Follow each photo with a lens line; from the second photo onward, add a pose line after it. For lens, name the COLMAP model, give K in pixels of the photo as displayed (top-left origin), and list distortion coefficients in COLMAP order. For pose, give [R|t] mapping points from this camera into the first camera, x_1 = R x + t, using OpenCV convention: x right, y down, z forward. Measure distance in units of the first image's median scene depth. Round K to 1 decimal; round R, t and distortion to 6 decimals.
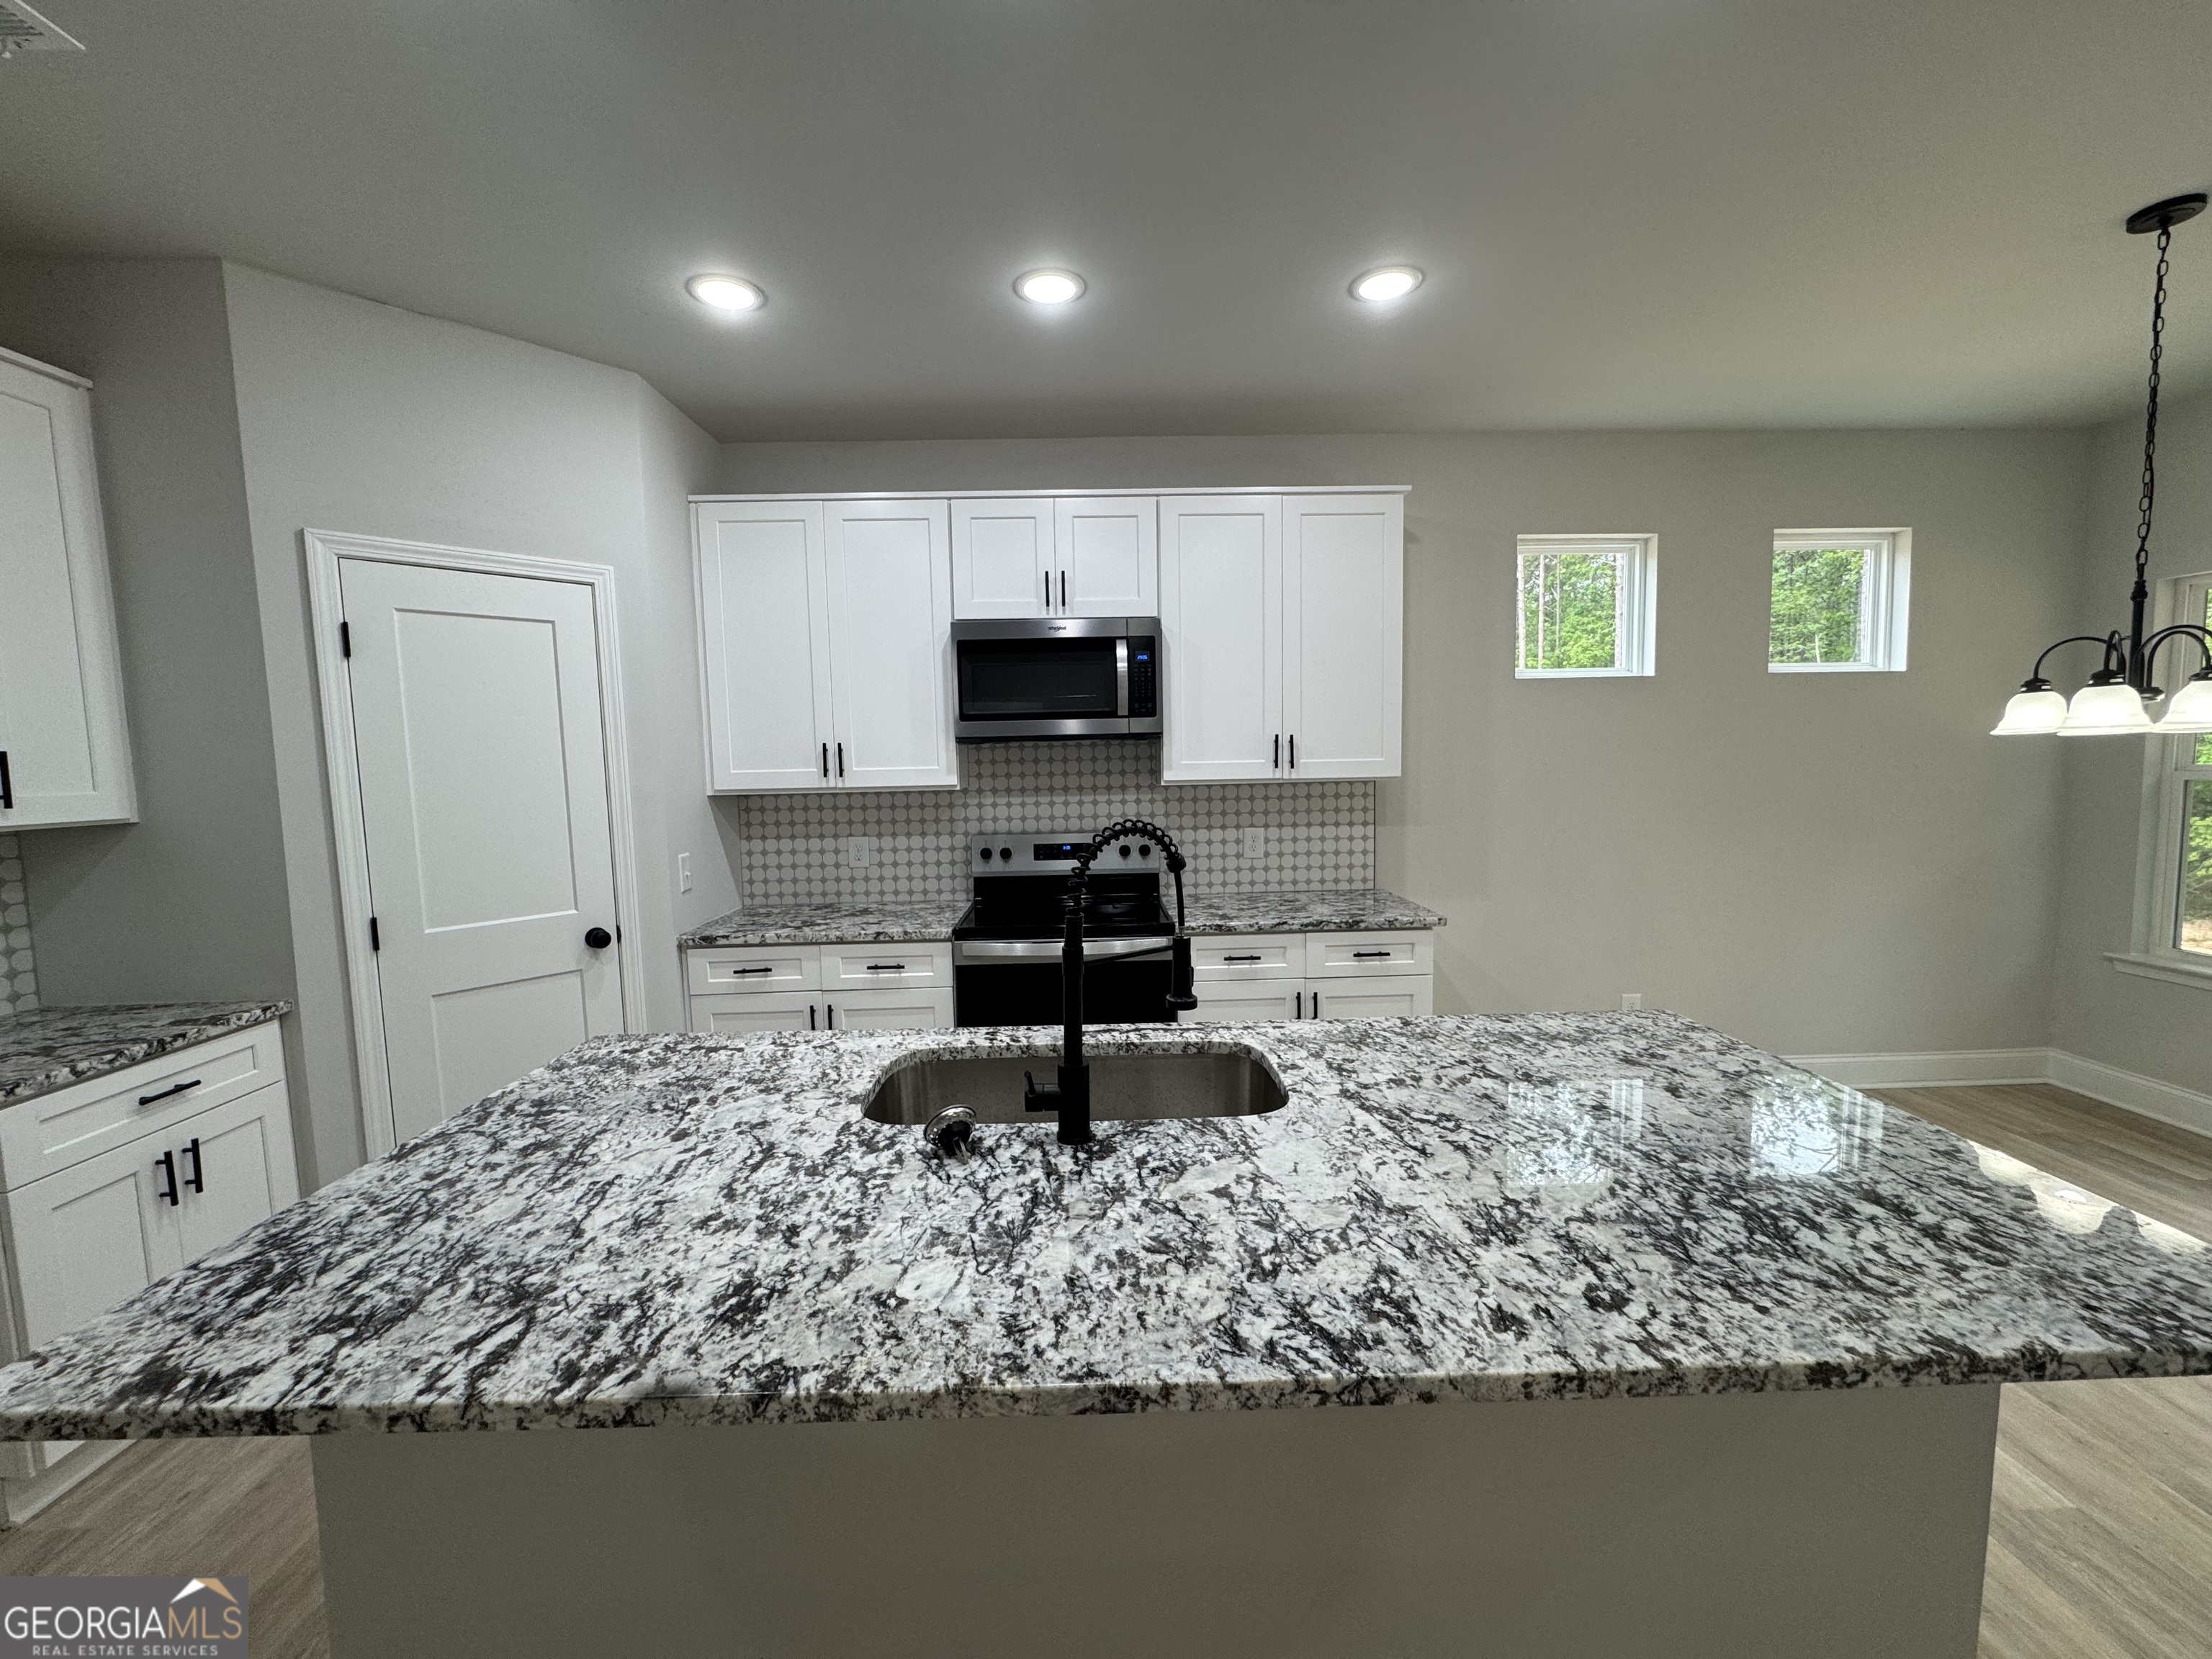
lens RADIAL K [[882.4, 0, 1106.0], [0, 882.4, 829.5], [0, 0, 1]] dist [-0.001502, -0.000334]
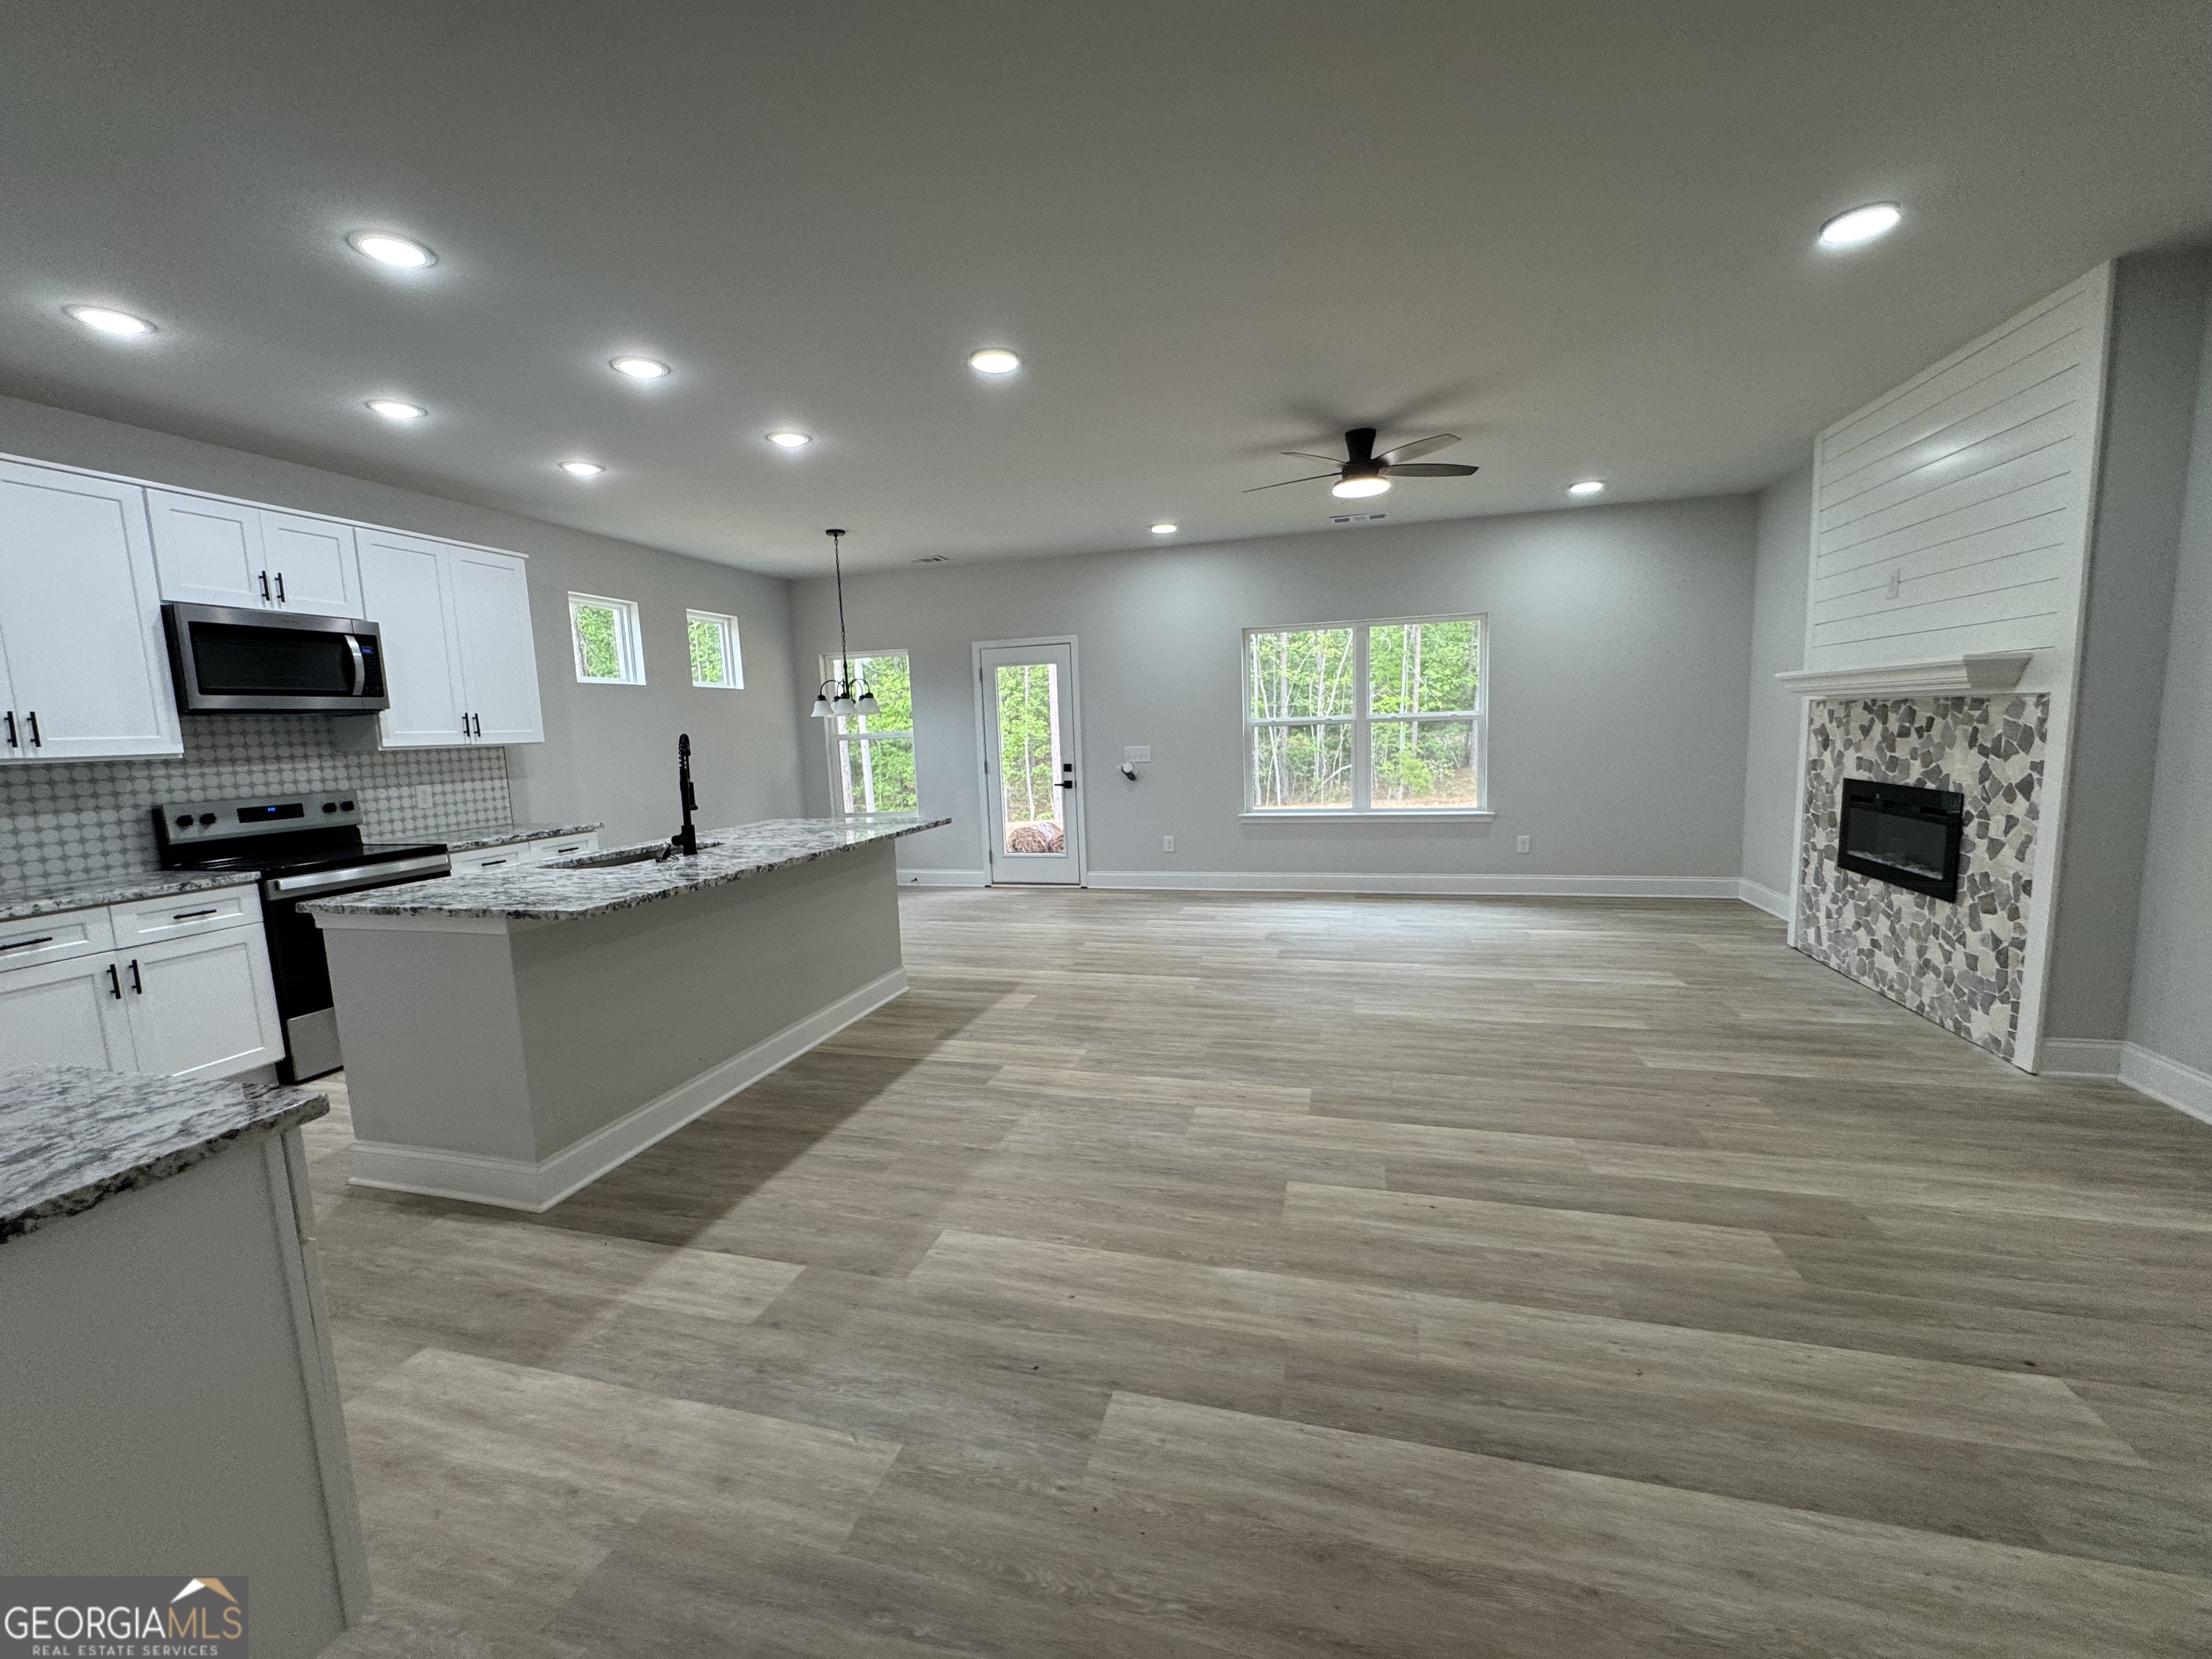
lens RADIAL K [[884.2, 0, 1103.0], [0, 884.2, 830.8], [0, 0, 1]] dist [-0.003722, 0.000631]
pose [[0.296088, -0.104893, 0.949384, -0.865730], [0.110538, 0.991036, 0.075021, 0.086638], [-0.948743, 0.082730, 0.305029, -0.390046]]
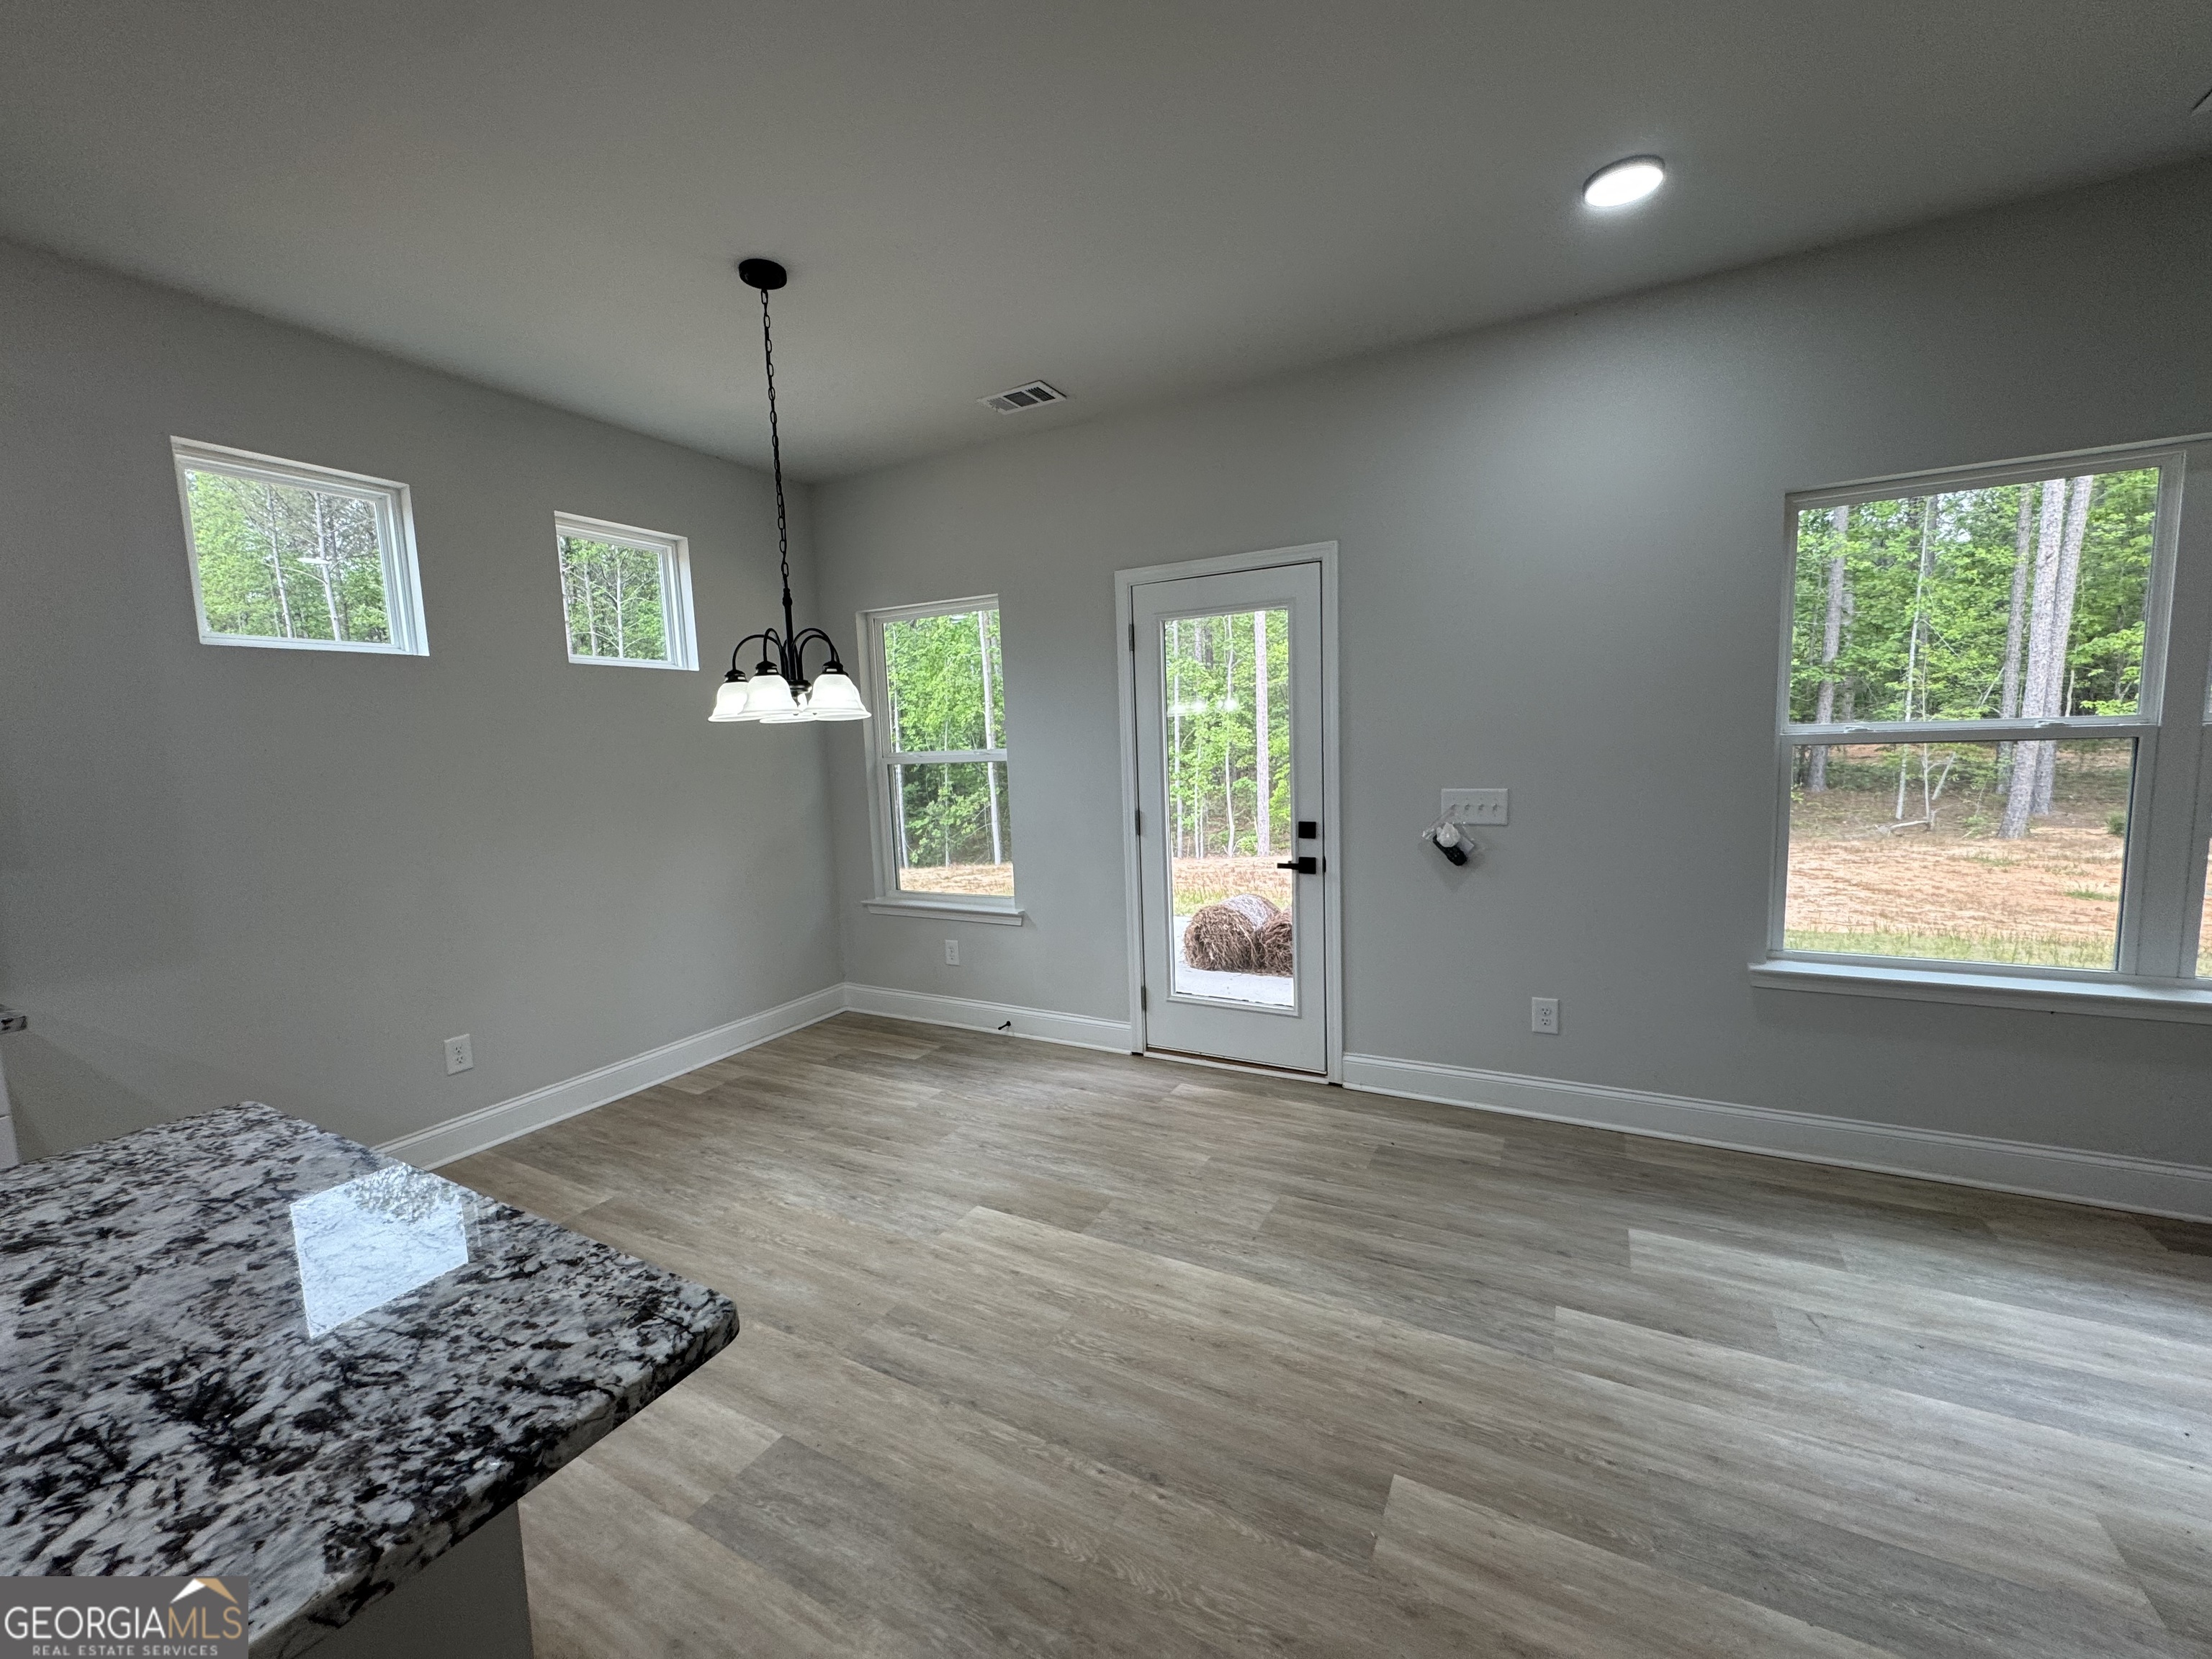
lens RADIAL K [[884.2, 0, 1103.0], [0, 884.2, 830.8], [0, 0, 1]] dist [-0.003722, 0.000631]
pose [[0.502893, -0.087345, 0.859924, 0.229160], [0.097990, 0.994228, 0.043681, 0.018008], [-0.858776, 0.062297, 0.508550, 0.039592]]
